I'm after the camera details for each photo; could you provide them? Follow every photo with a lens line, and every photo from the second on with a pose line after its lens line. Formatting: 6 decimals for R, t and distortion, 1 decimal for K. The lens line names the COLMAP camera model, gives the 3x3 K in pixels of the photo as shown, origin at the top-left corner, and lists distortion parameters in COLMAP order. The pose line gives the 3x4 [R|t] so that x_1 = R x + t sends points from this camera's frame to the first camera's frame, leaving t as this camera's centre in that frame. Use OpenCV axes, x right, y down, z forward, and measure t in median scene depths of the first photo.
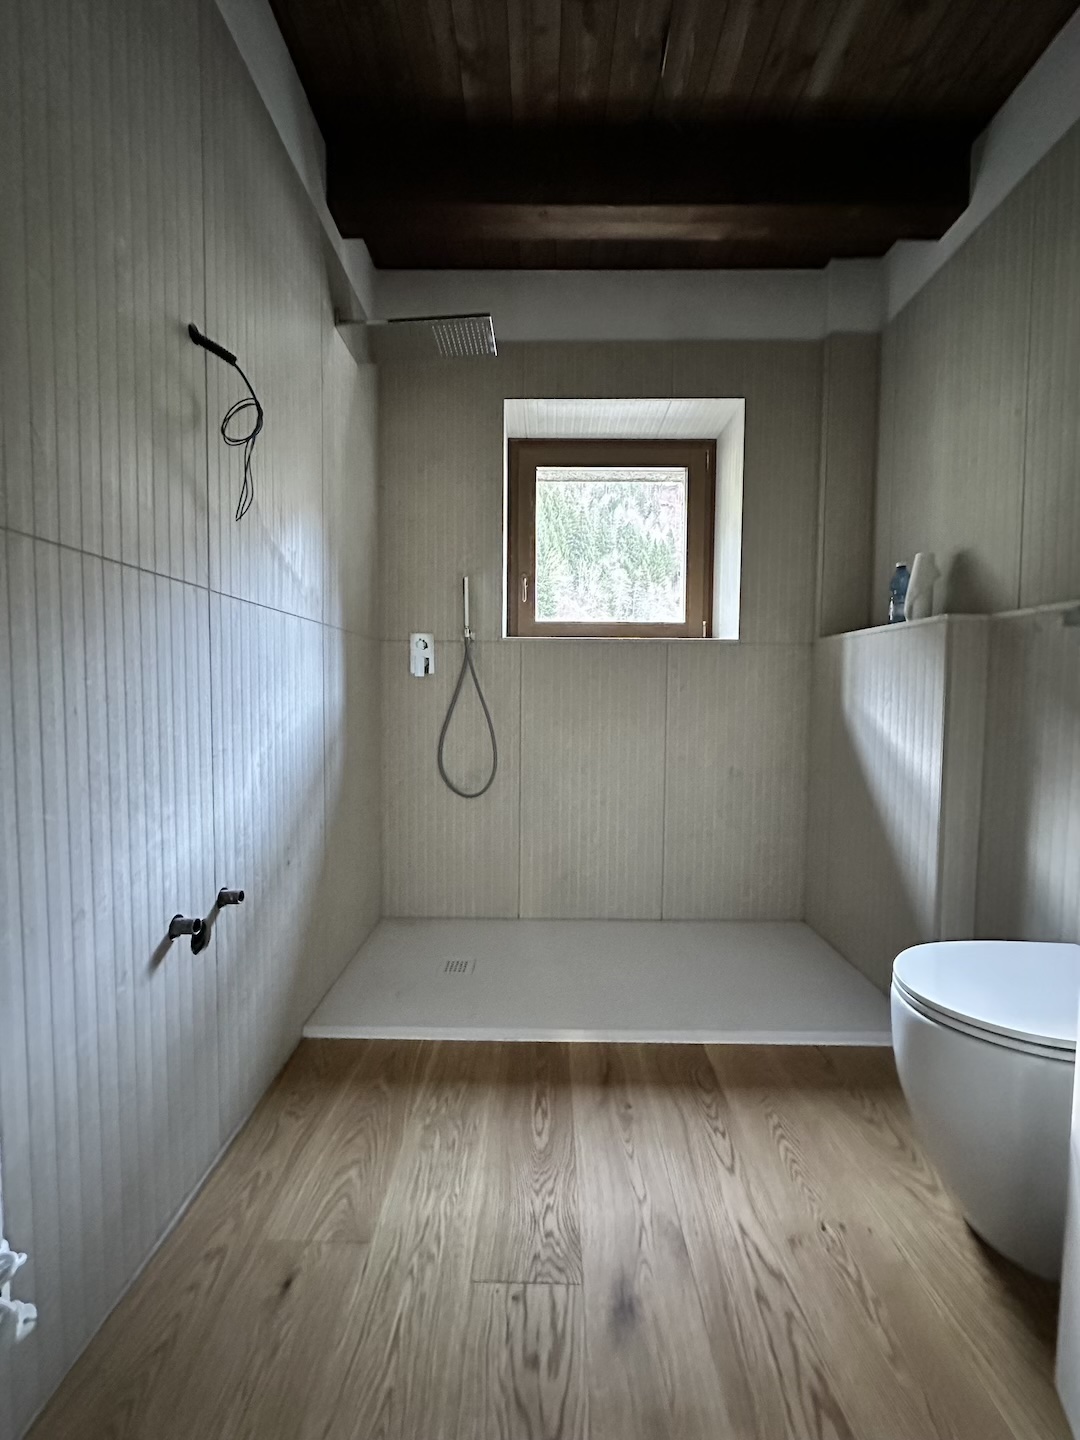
lens RADIAL K [[571.9, 0, 540.5], [0, 571.9, 717.7], [0, 0, 1]] dist [0.007486, -0.000216]
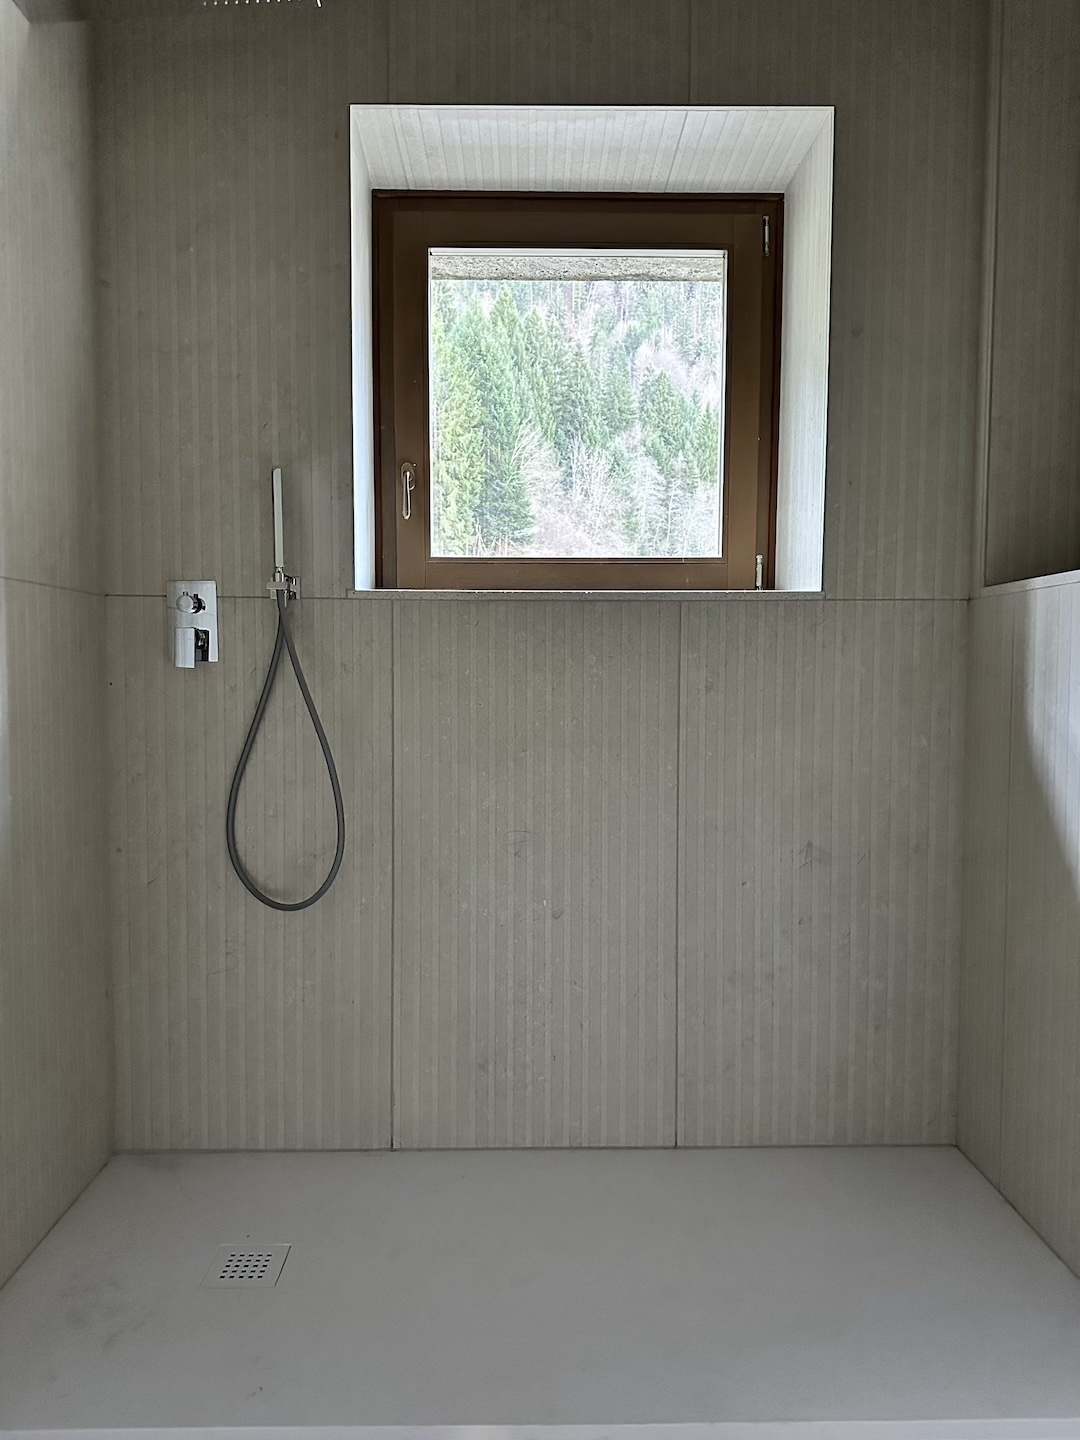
lens RADIAL K [[1011.7, 0, 529.7], [0, 1011.7, 725.5], [0, 0, 1]] dist [0.090164, -0.067962]
pose [[0.999710, -0.005342, 0.023502, 0.063406], [0.005265, 0.999981, 0.003326, -0.022093], [-0.023520, -0.003201, 0.999718, 0.098495]]
